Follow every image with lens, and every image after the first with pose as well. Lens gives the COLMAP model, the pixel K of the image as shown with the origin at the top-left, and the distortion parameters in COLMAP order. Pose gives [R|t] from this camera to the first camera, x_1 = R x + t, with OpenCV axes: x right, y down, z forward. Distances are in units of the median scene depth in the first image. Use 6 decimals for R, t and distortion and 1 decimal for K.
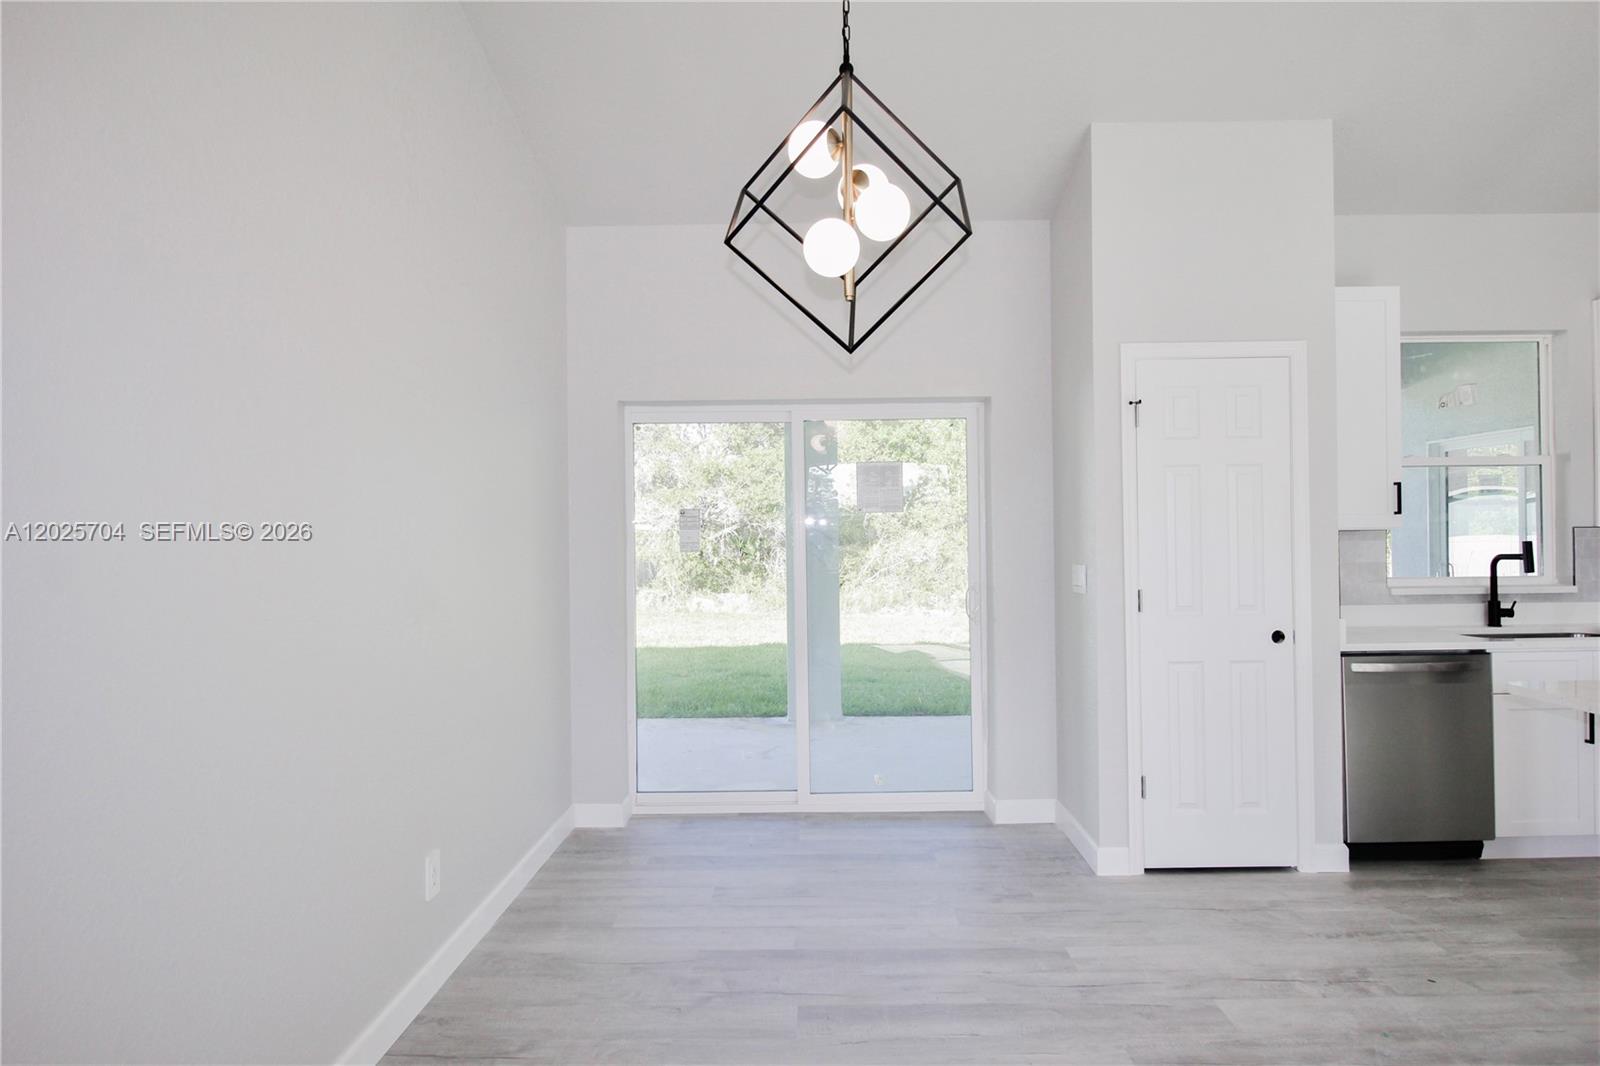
lens RADIAL K [[938.8, 0, 799.5], [0, 938.8, 525.4], [0, 0, 1]] dist [-0.003098, -0.003175]
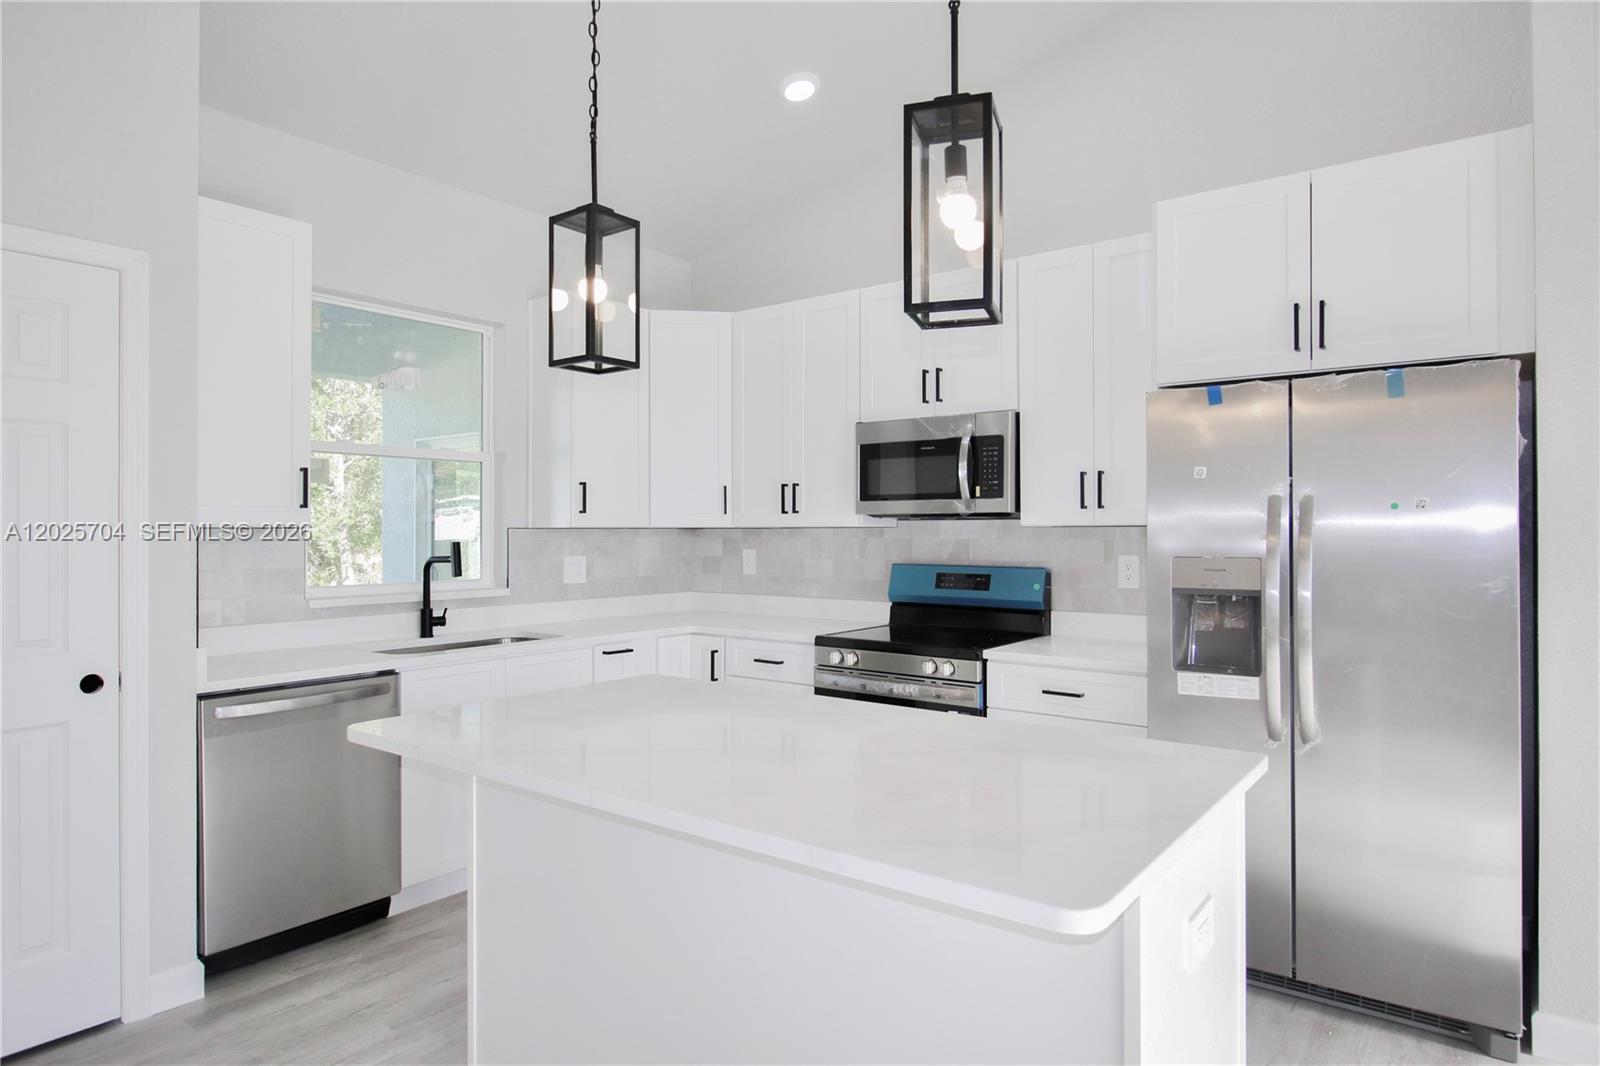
lens RADIAL K [[938.8, 0, 799.5], [0, 938.8, 525.4], [0, 0, 1]] dist [-0.003098, -0.003175]
pose [[0.617004, 0.016158, 0.786794, 0.254304], [-0.013713, 0.999858, -0.009779, 0.004655], [-0.786840, -0.004755, 0.617138, 0.164867]]
